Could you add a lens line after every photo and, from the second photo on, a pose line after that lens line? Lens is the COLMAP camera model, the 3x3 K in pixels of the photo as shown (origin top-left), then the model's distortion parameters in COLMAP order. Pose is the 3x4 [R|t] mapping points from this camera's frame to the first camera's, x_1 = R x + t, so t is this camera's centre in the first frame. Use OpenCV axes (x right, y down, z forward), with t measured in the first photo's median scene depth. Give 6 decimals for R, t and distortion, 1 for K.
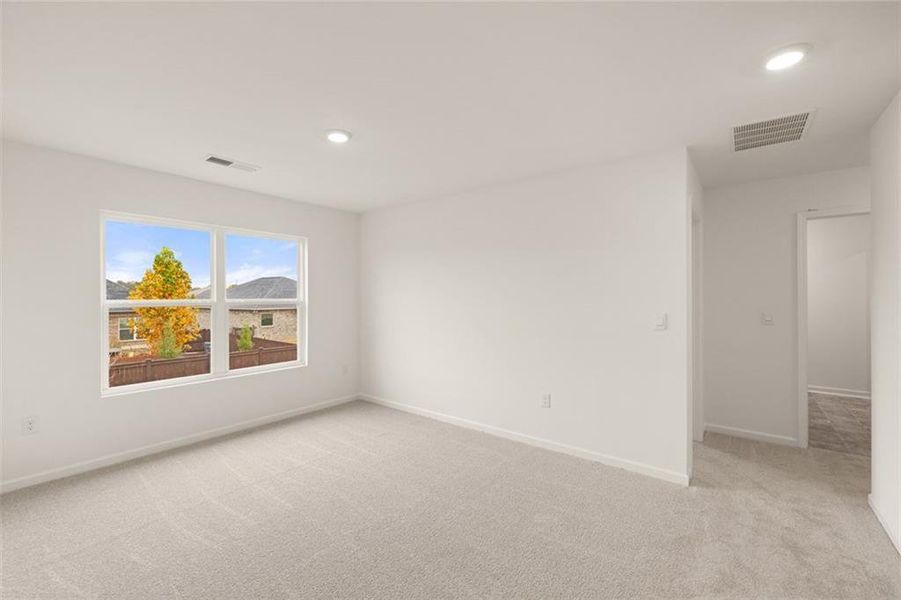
lens RADIAL K [[376.4, 0, 449.9], [0, 376.4, 300.2], [0, 0, 1]] dist [-0.002705, -0.000082]
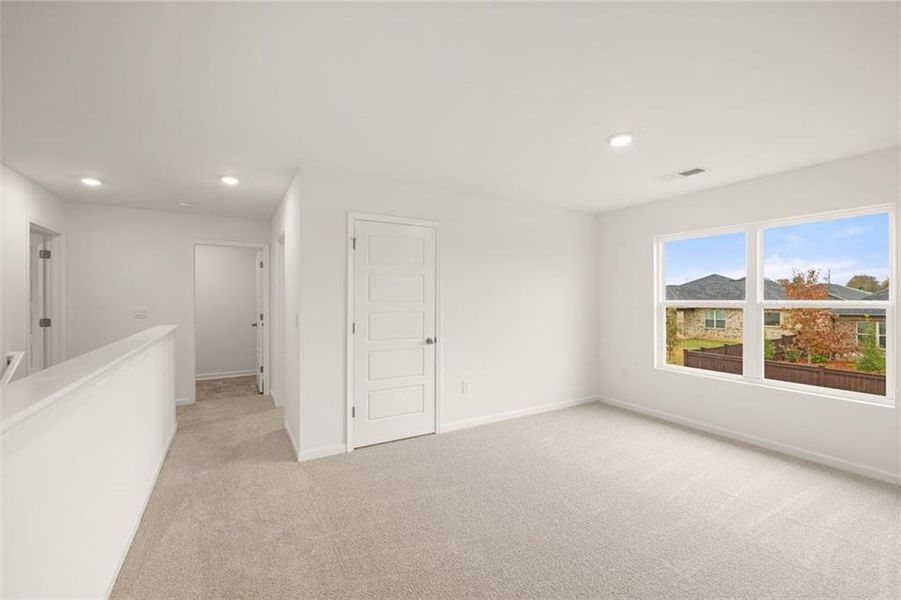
lens RADIAL K [[376.4, 0, 449.9], [0, 376.4, 300.2], [0, 0, 1]] dist [-0.002705, -0.000082]
pose [[-0.379678, 0.006830, -0.925094, 0.556979], [-0.005346, 0.999940, 0.009577, -0.007338], [0.925103, 0.008582, -0.379618, 0.664242]]
